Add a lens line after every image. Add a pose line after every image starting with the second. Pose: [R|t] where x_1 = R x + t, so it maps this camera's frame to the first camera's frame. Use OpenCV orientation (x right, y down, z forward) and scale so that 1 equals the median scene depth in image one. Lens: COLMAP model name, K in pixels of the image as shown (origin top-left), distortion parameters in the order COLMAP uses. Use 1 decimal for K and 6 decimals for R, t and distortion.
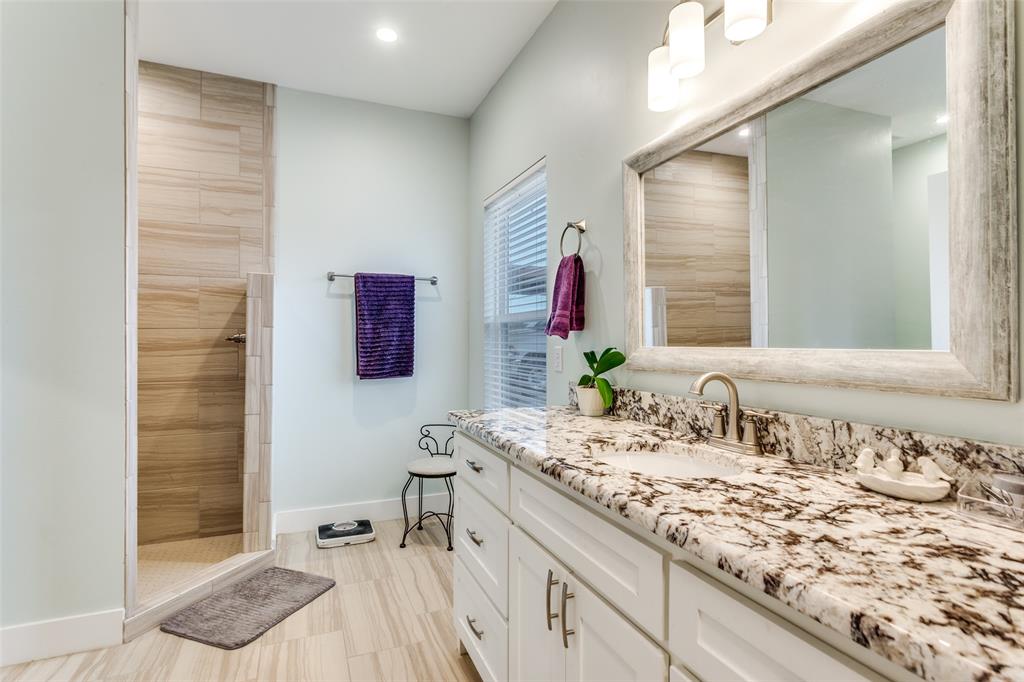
lens RADIAL K [[544.0, 0, 511.3], [0, 544.0, 334.1], [0, 0, 1]] dist [-0.005166, -0.000559]
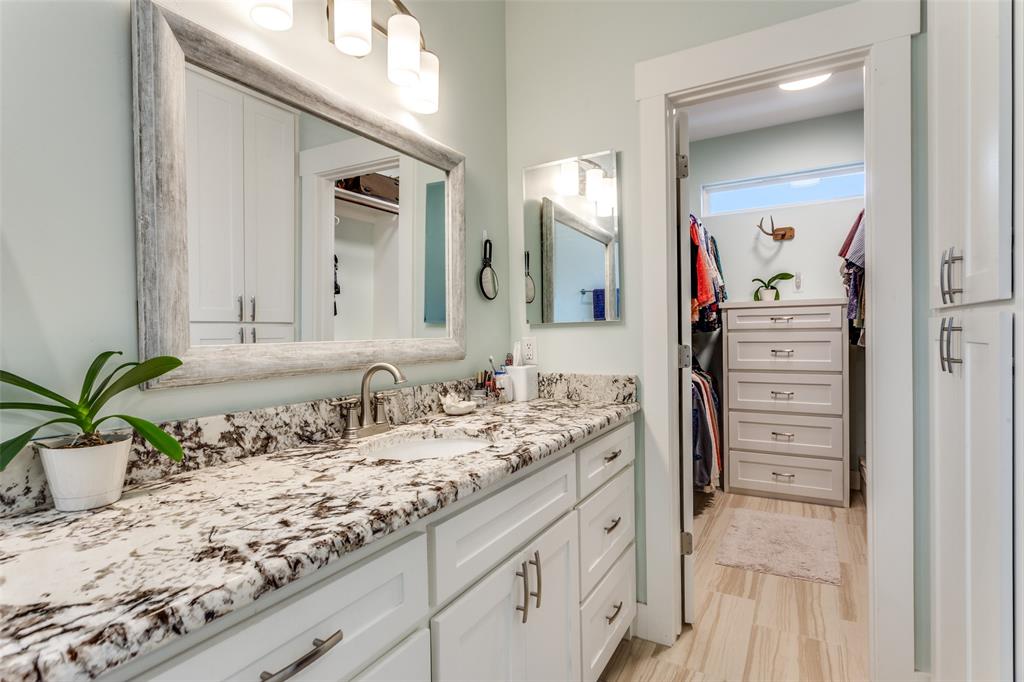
lens RADIAL K [[512.4, 0, 504.5], [0, 512.4, 336.6], [0, 0, 1]] dist [-0.004476, 0.002459]
pose [[-0.619865, 0.005567, 0.784689, -0.479696], [0.008219, 0.999966, -0.000602, 0.017830], [-0.784666, 0.006076, -0.619889, 1.214783]]
